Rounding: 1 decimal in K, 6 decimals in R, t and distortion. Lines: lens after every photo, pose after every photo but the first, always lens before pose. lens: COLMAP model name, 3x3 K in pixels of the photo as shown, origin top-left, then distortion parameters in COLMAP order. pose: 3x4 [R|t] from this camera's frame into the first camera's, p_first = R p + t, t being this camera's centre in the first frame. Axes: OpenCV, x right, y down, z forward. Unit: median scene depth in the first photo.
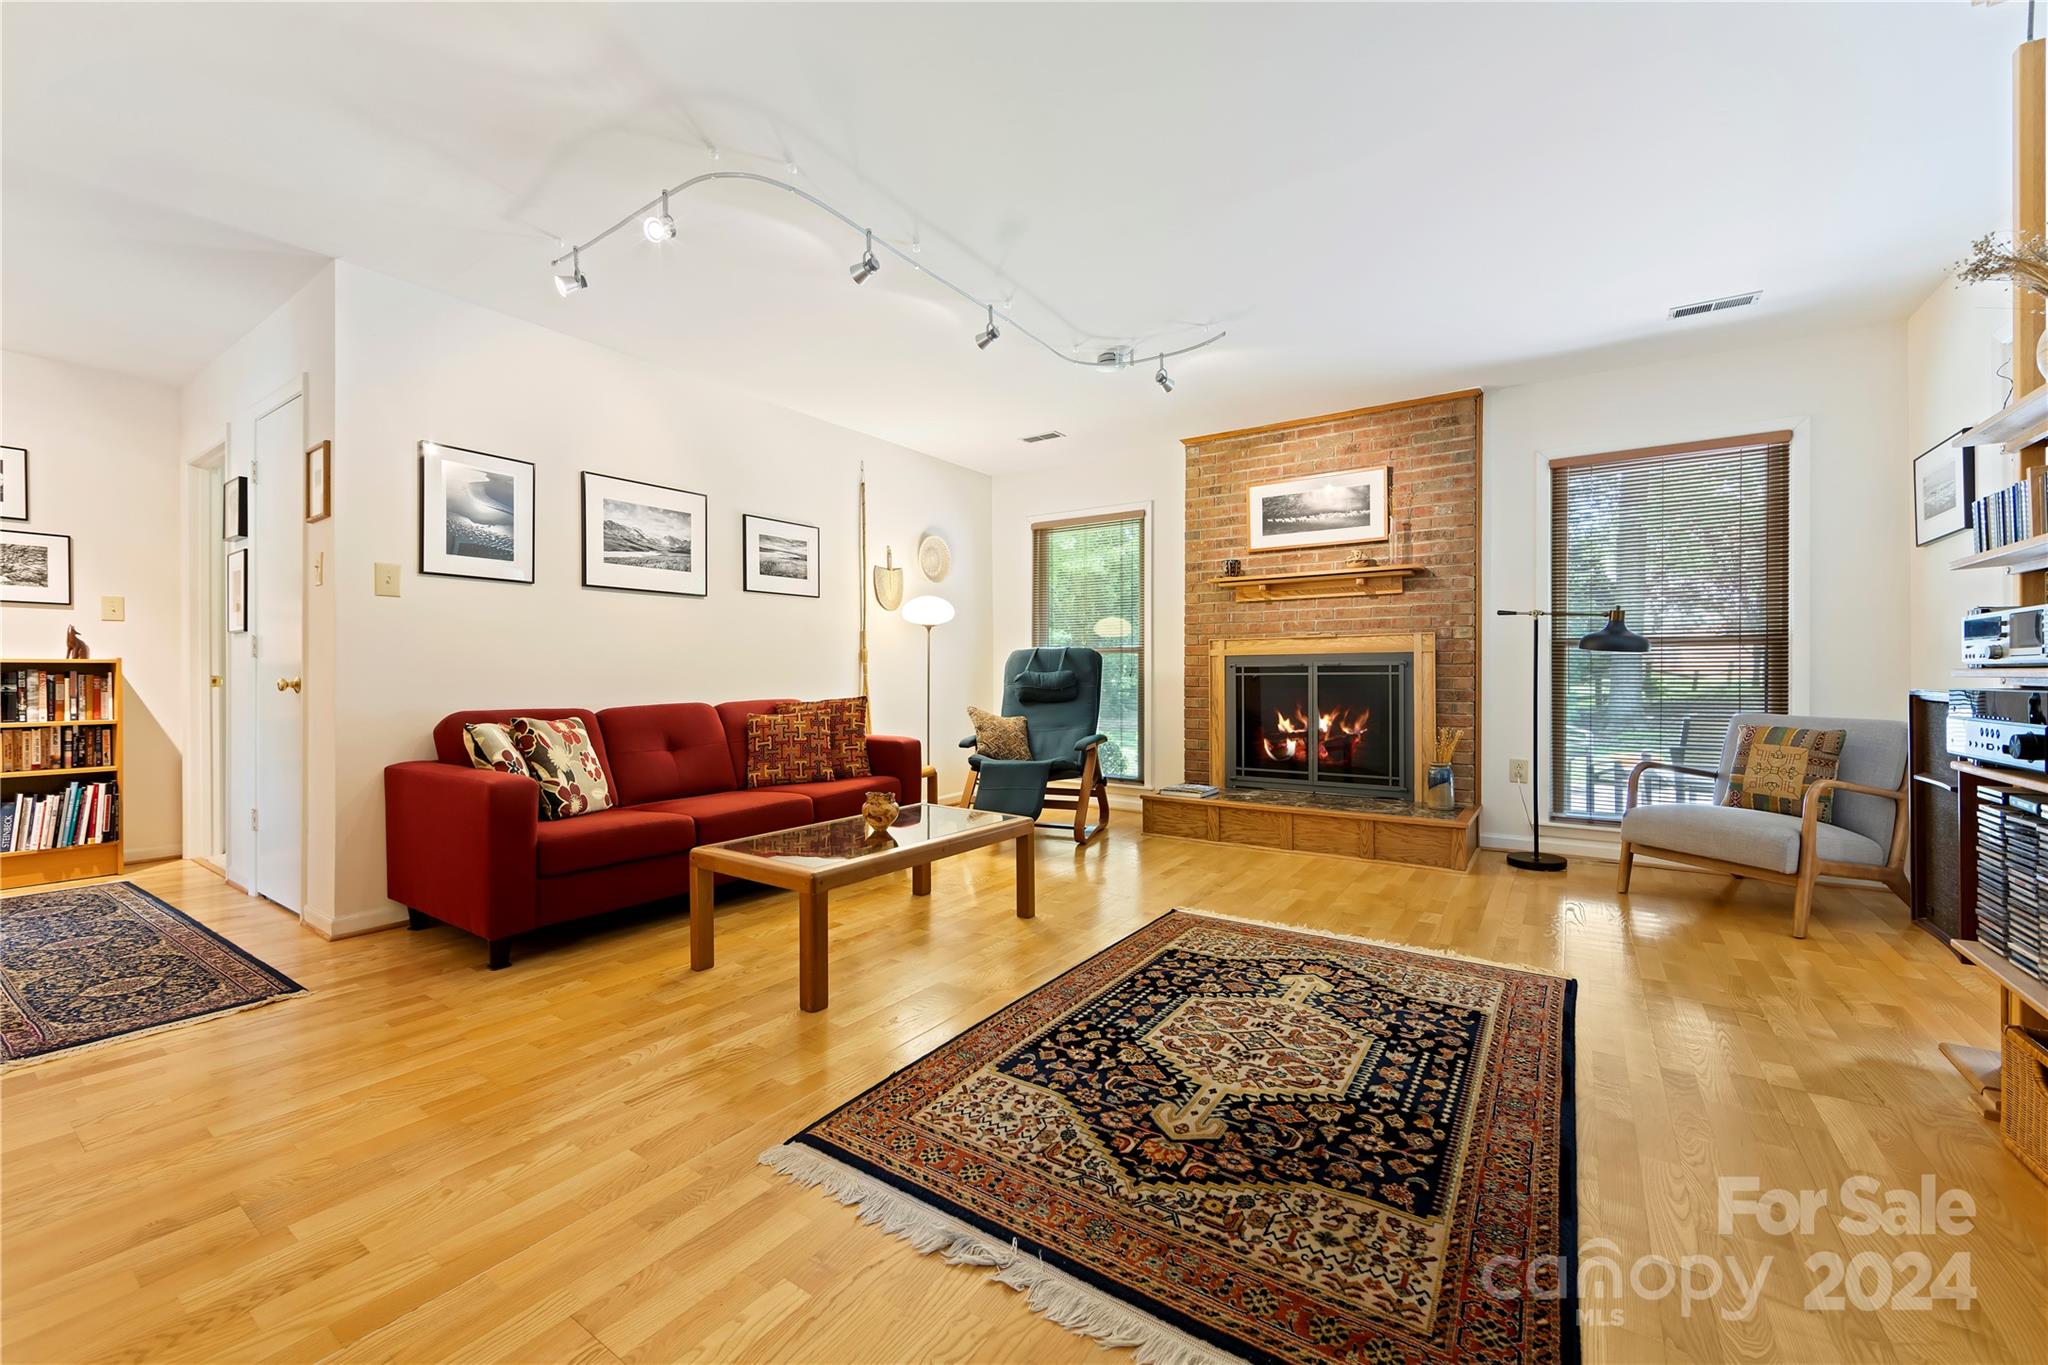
lens RADIAL K [[802.2, 0, 1024.0], [0, 802.2, 682.5], [0, 0, 1]] dist [0.000225, -0.004234]
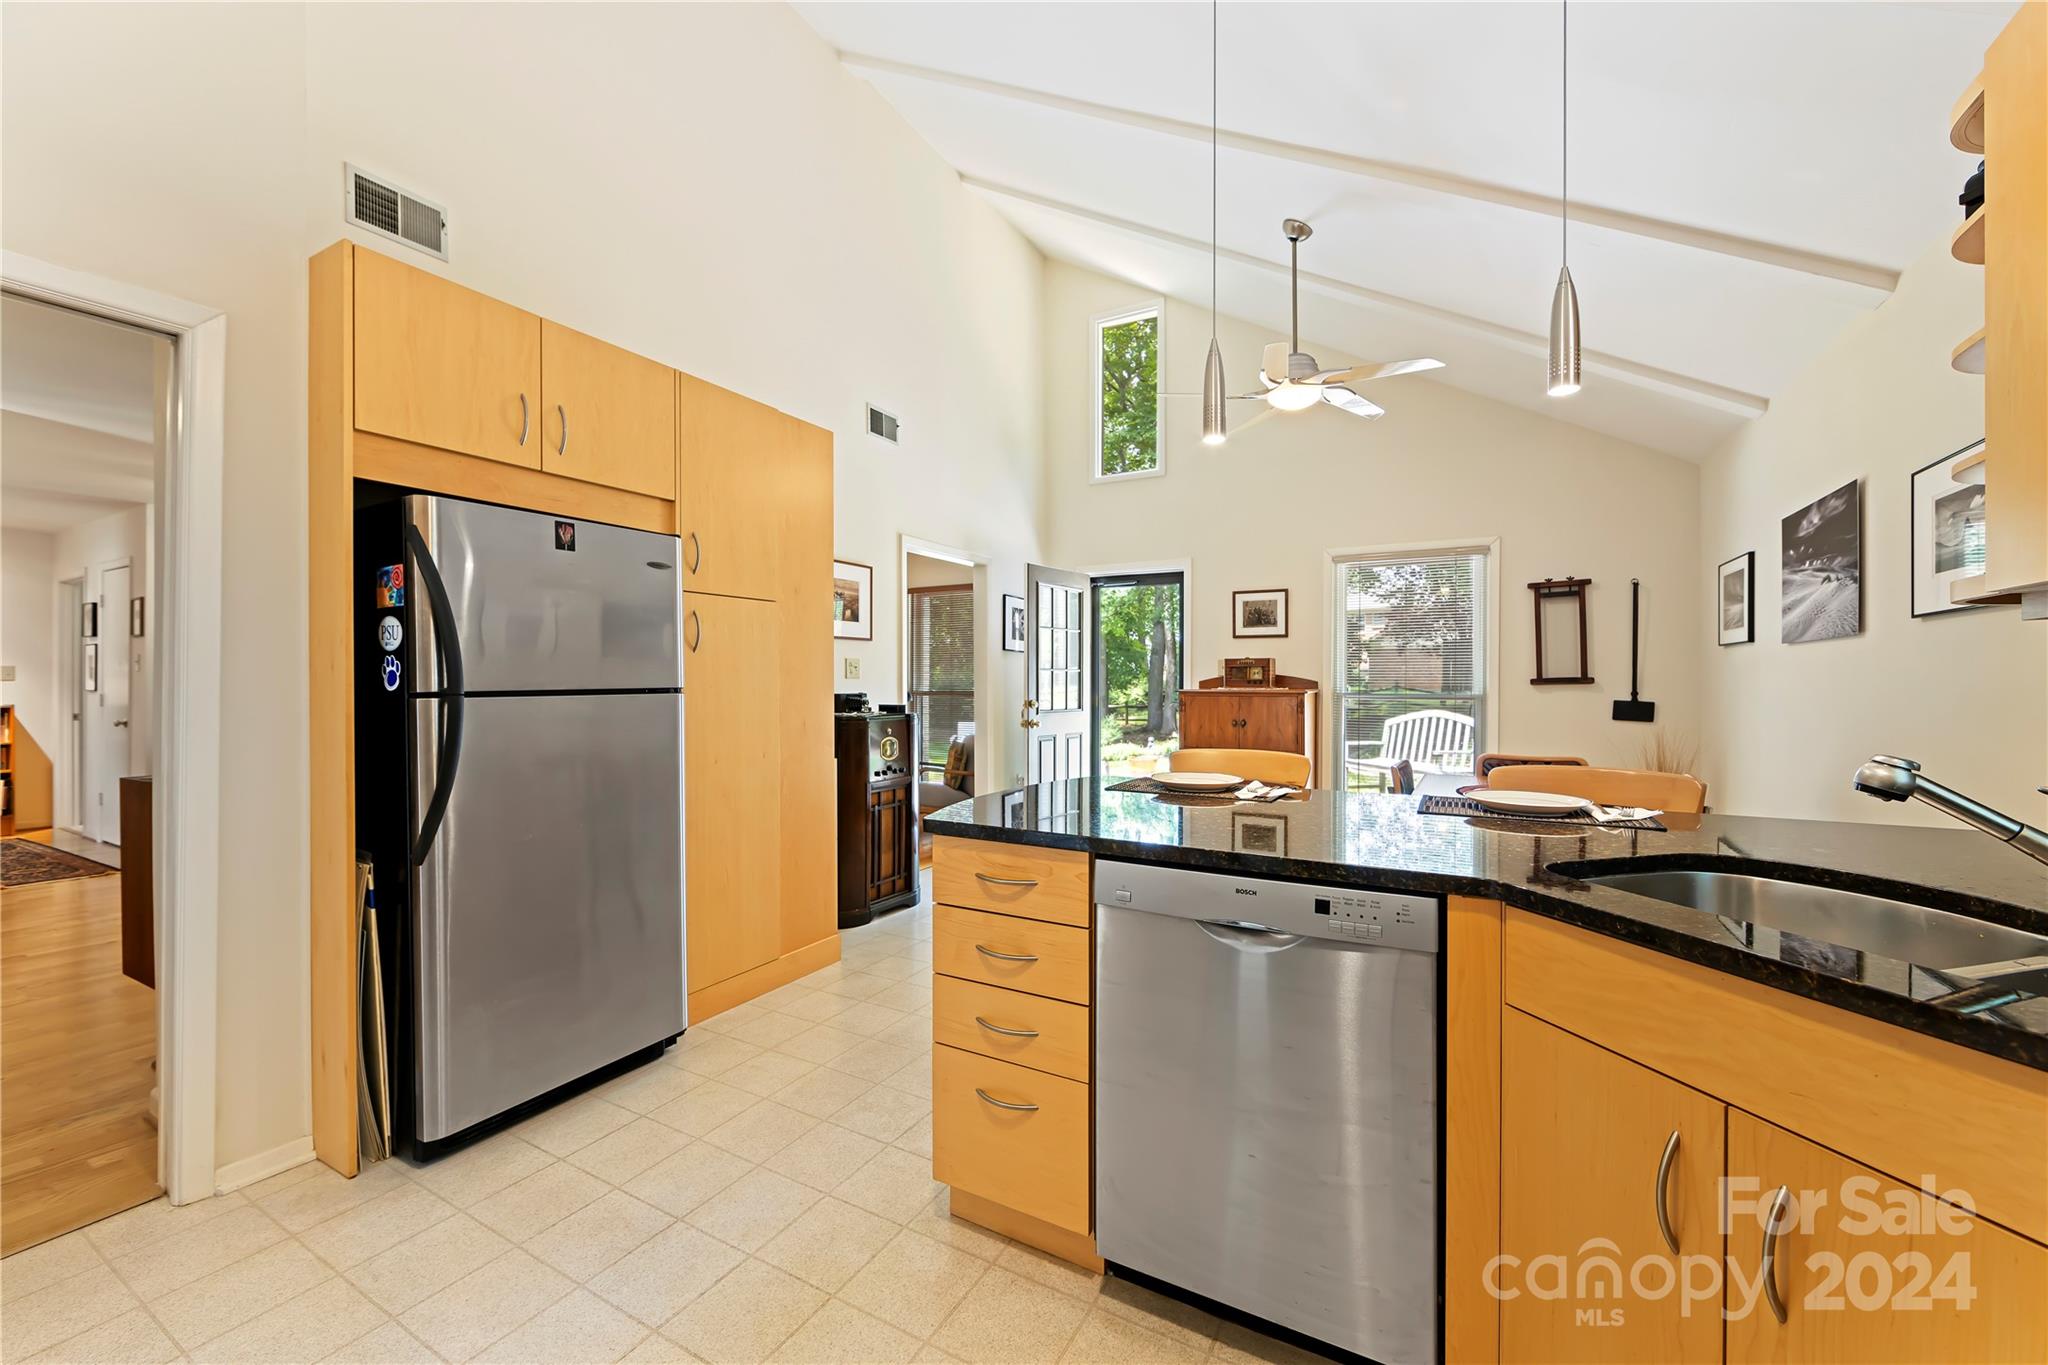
lens RADIAL K [[802.2, 0, 1024.0], [0, 802.2, 682.5], [0, 0, 1]] dist [0.000225, -0.004234]
pose [[0.996258, -0.000139, 0.086426, 1.219933], [0.001154, 0.999931, -0.011698, -0.082999], [-0.086418, 0.011754, 0.996190, -1.236204]]
